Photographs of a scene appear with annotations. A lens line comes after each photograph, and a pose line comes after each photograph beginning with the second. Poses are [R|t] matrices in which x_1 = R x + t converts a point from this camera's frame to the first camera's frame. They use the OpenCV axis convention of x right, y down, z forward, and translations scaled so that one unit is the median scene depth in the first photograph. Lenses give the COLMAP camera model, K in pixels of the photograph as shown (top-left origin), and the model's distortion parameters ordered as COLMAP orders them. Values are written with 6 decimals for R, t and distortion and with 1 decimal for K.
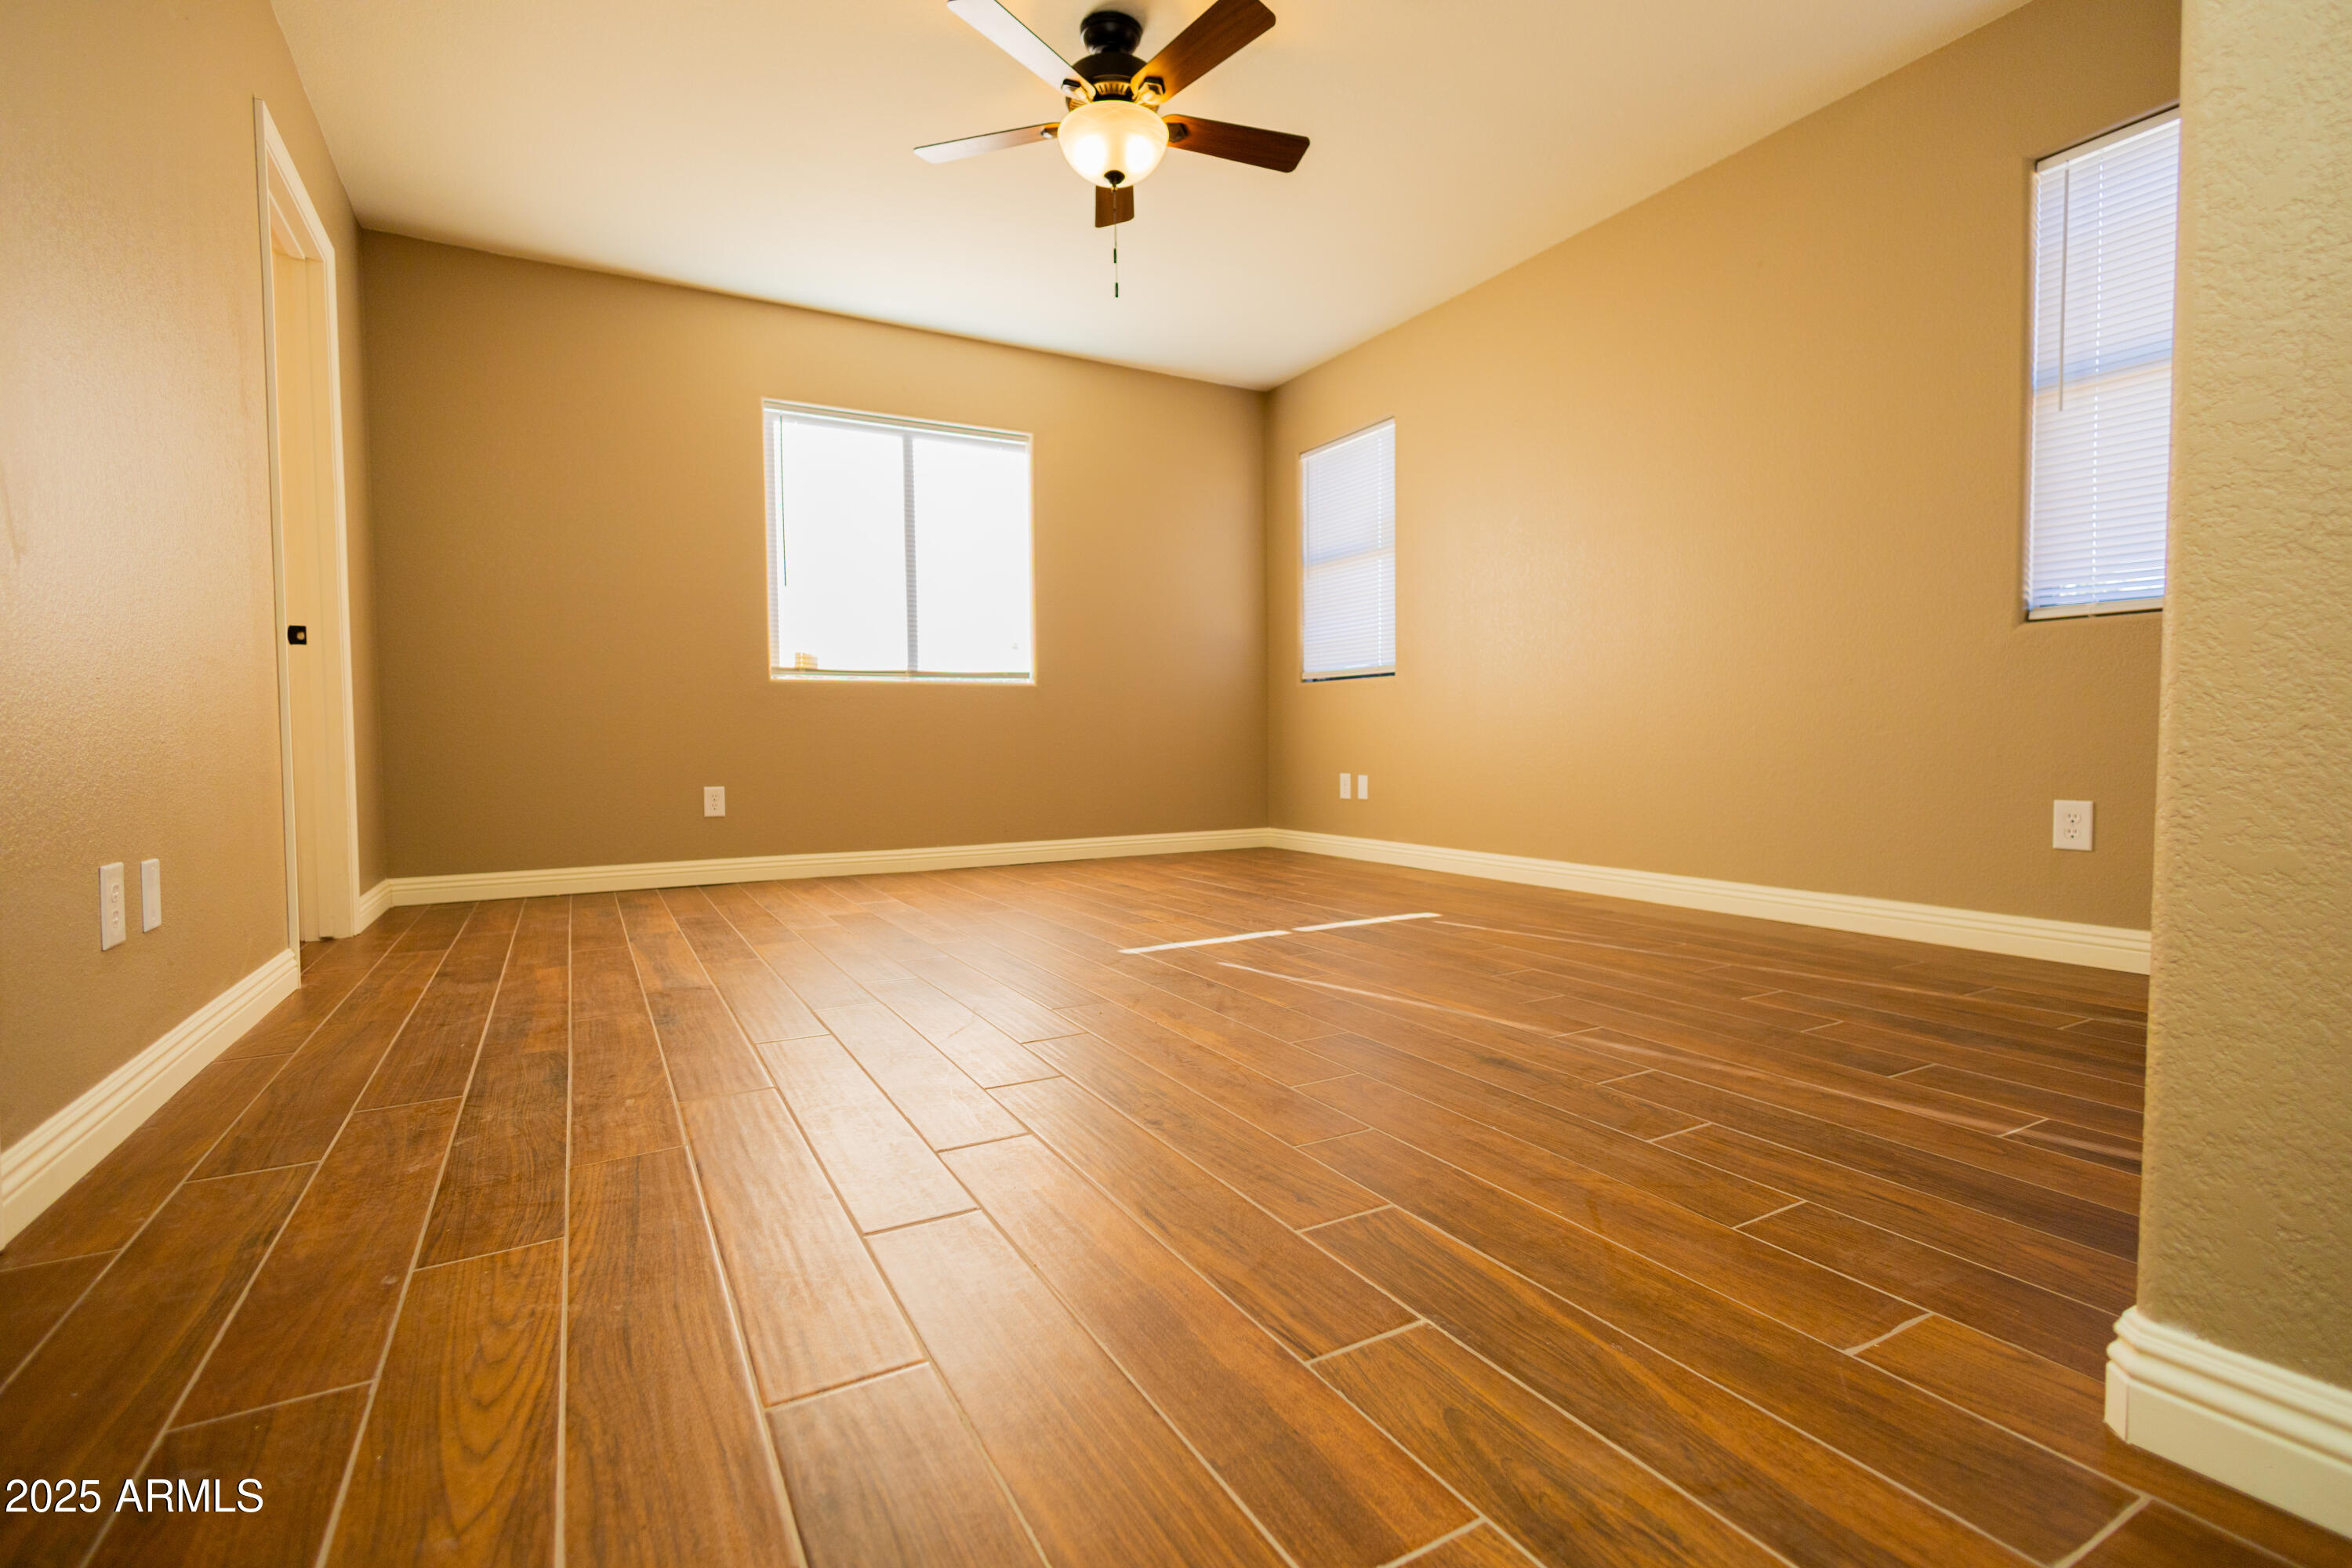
lens RADIAL K [[1075.4, 0, 1174.5], [0, 1075.4, 794.7], [0, 0, 1]] dist [0.014766, -0.002049]
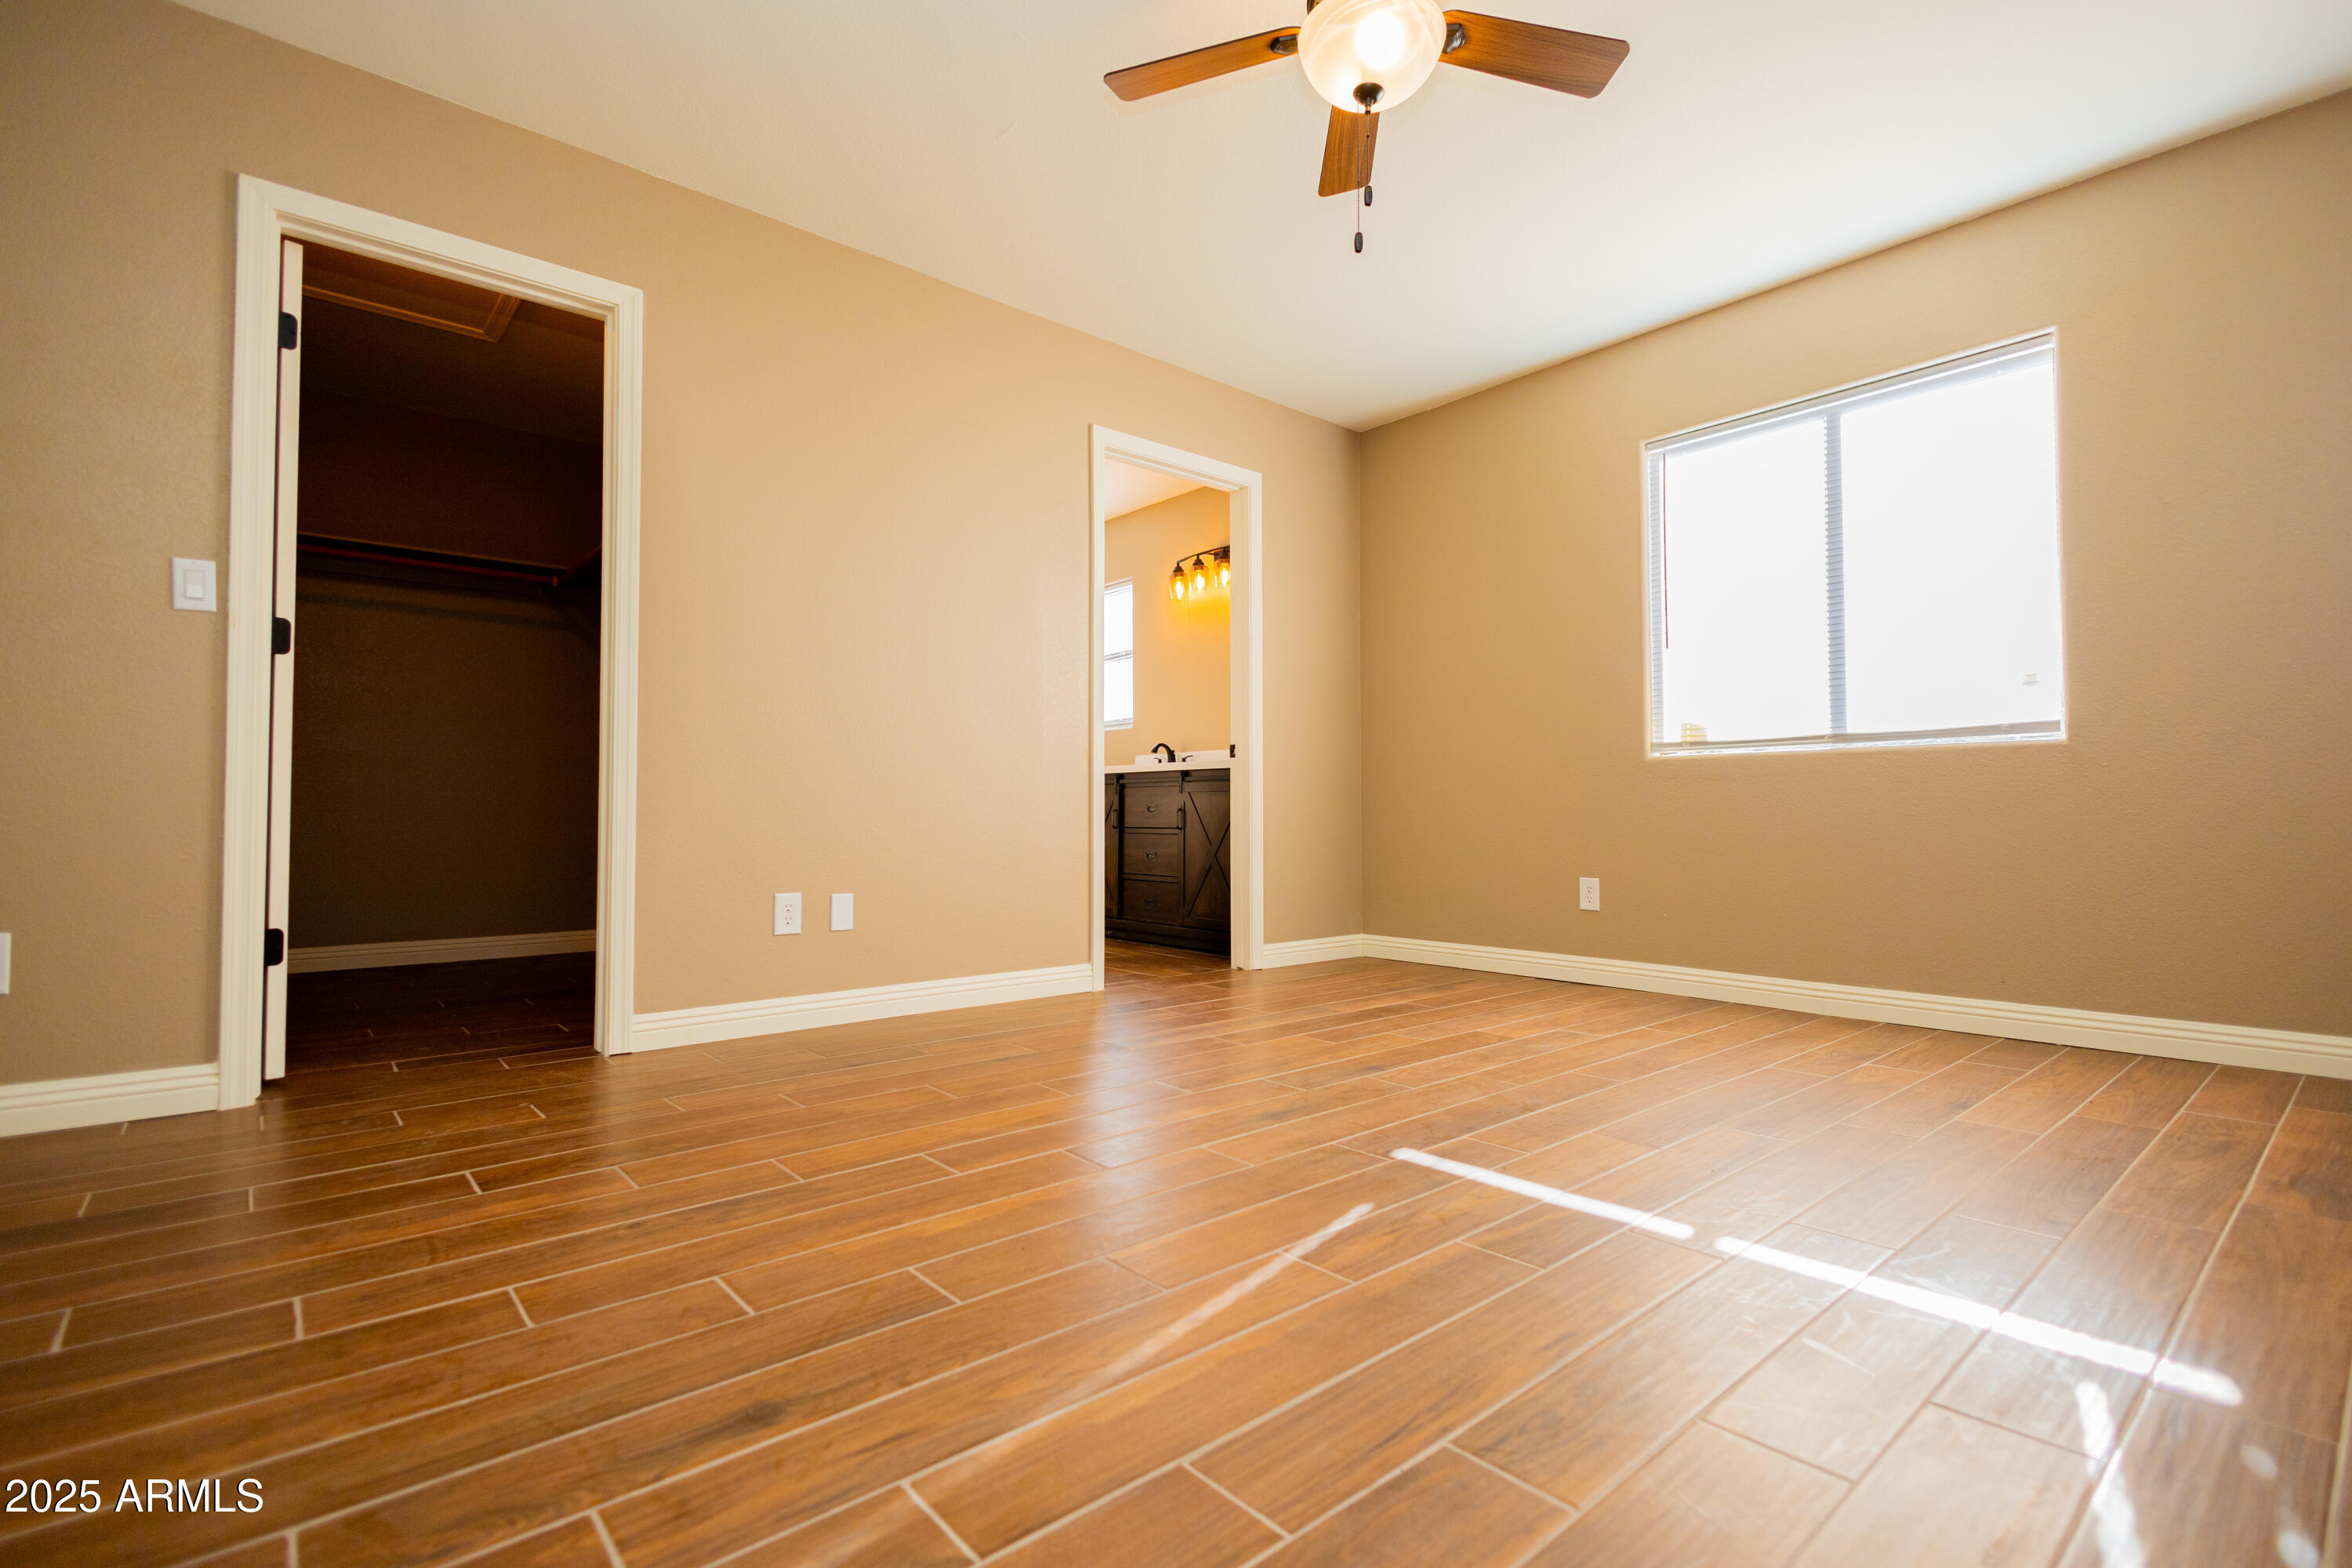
lens RADIAL K [[1075.4, 0, 1172.0], [0, 1075.4, 773.7], [0, 0, 1]] dist [0.014766, -0.002049]
pose [[0.197362, -0.030394, -0.979859, 0.393541], [-0.052000, 0.997788, -0.041424, -0.038448], [0.978951, 0.059128, 0.195344, 0.455488]]
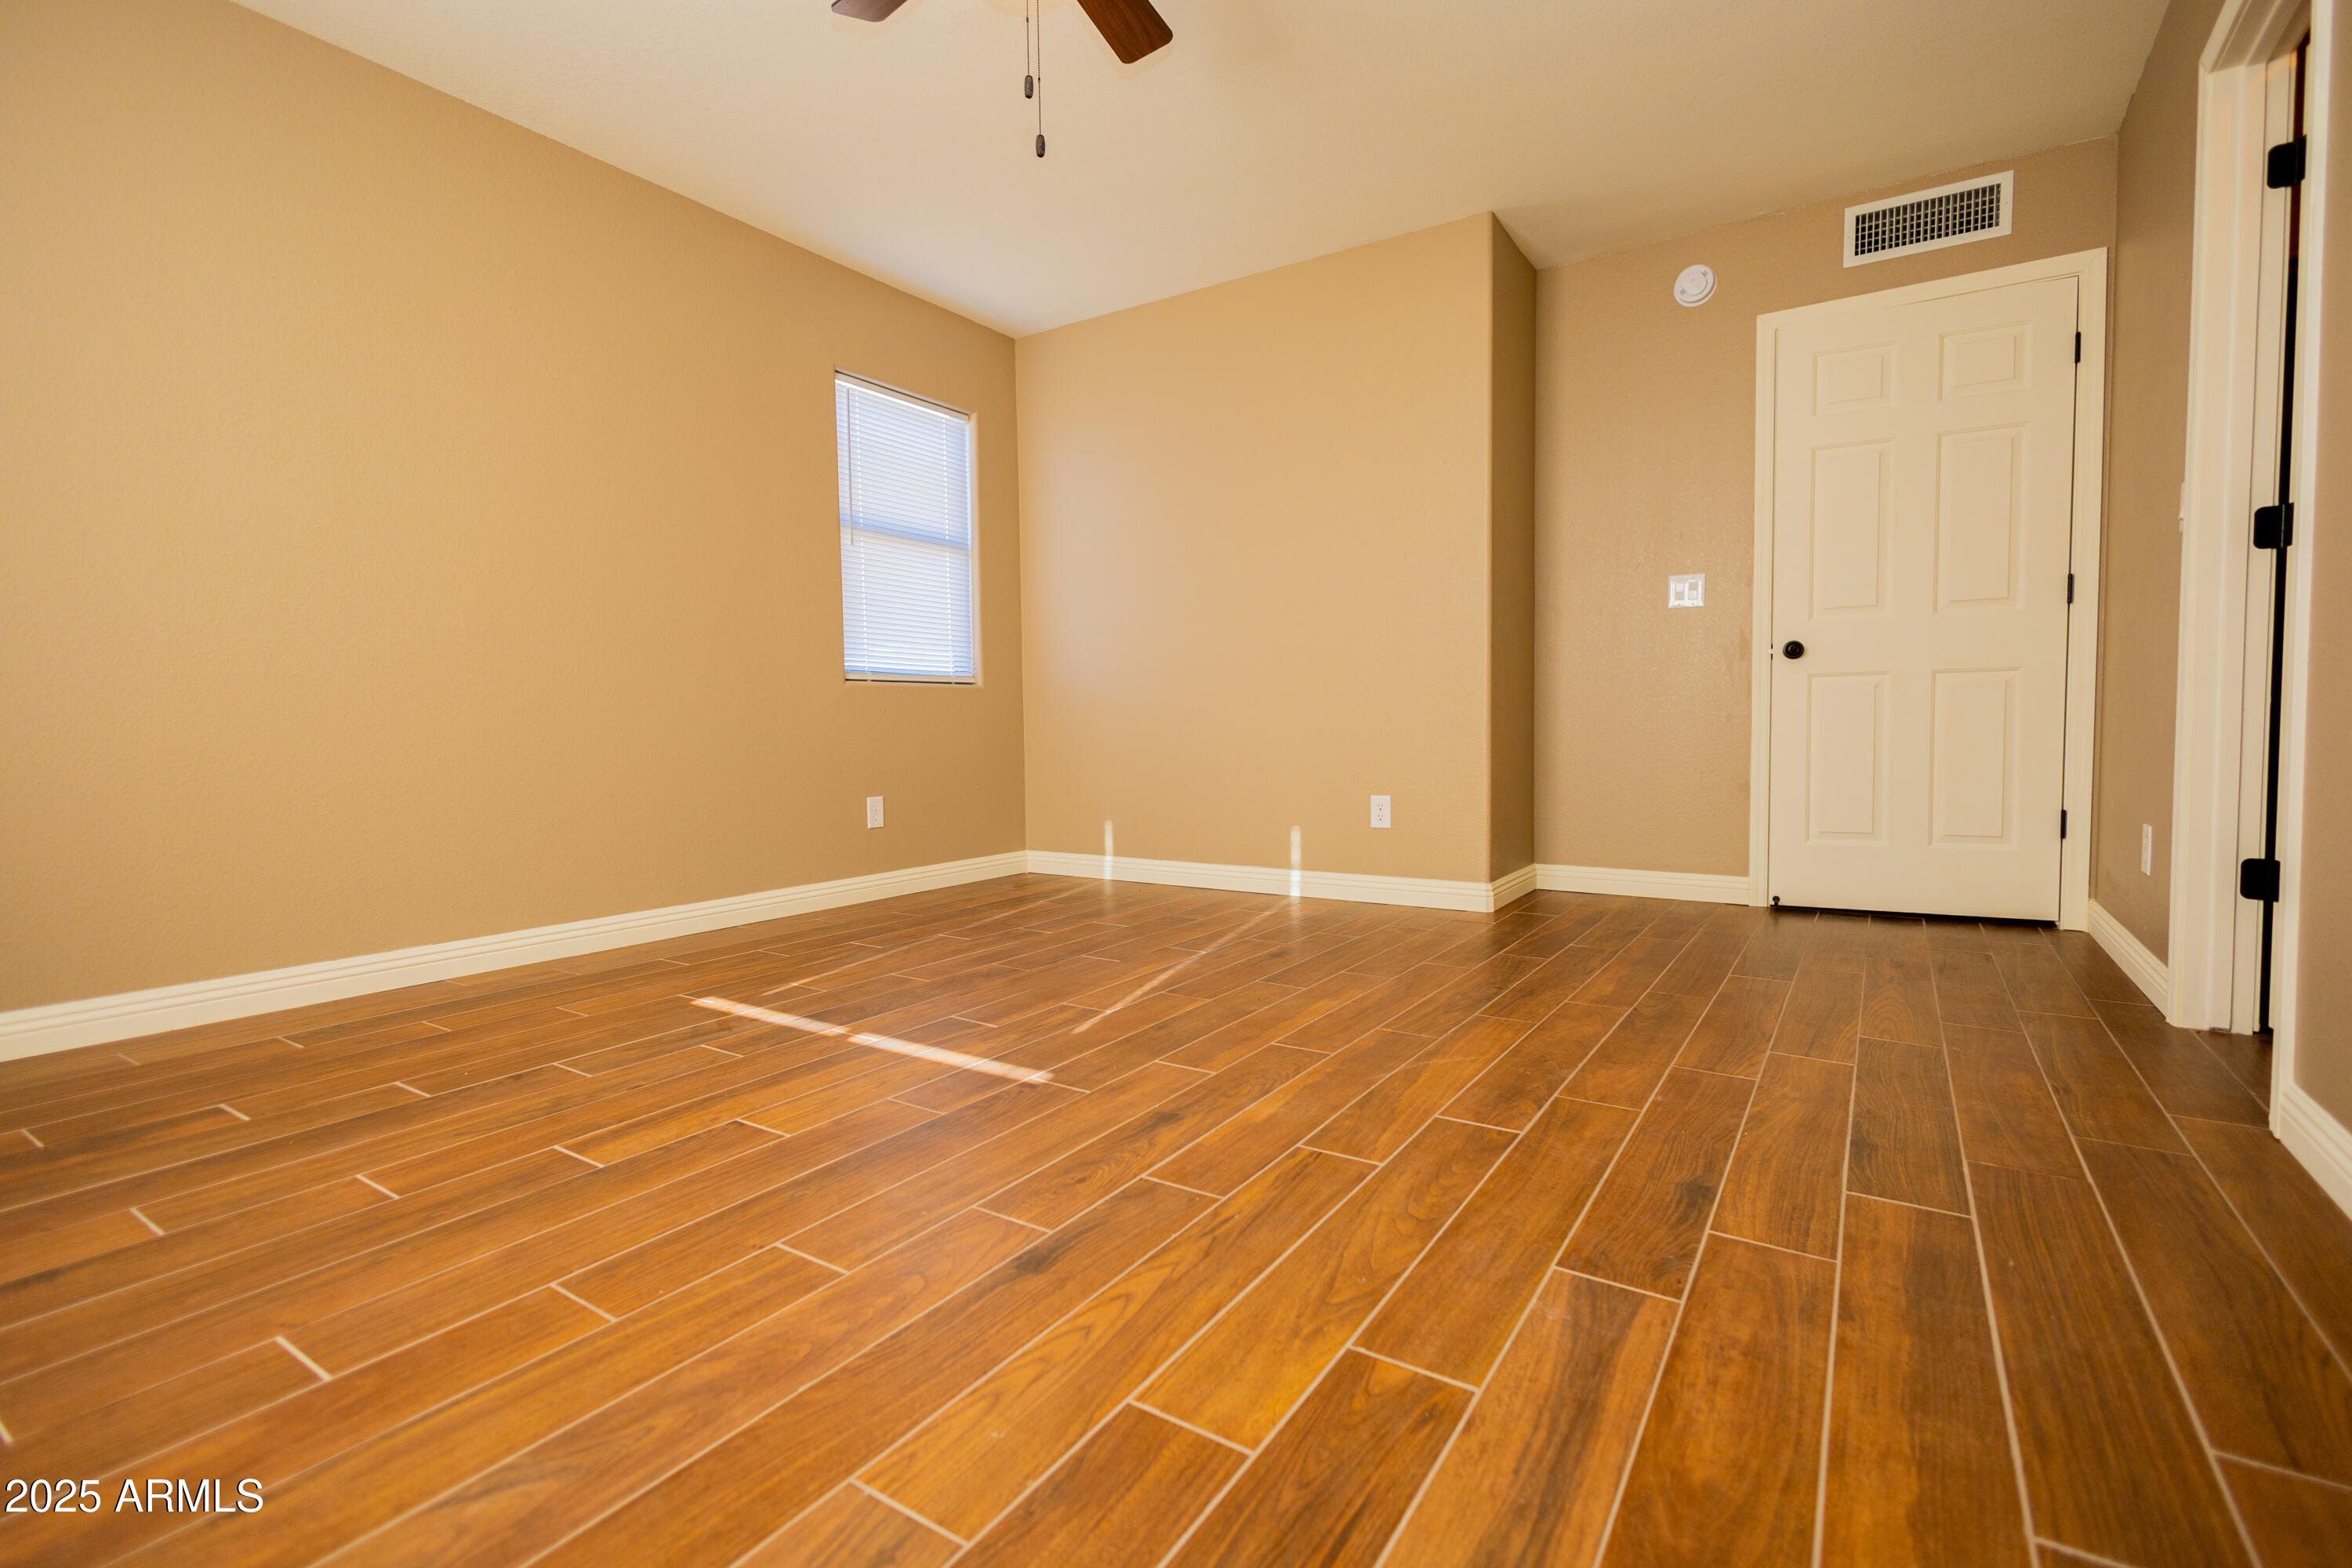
lens RADIAL K [[1075.4, 0, 1178.3], [0, 1075.4, 782.6], [0, 0, 1]] dist [0.014766, -0.002049]
pose [[-0.460737, -0.031800, 0.886967, -0.454149], [0.052379, 0.996642, 0.062941, -0.053389], [-0.885990, 0.075458, -0.457524, 0.782193]]
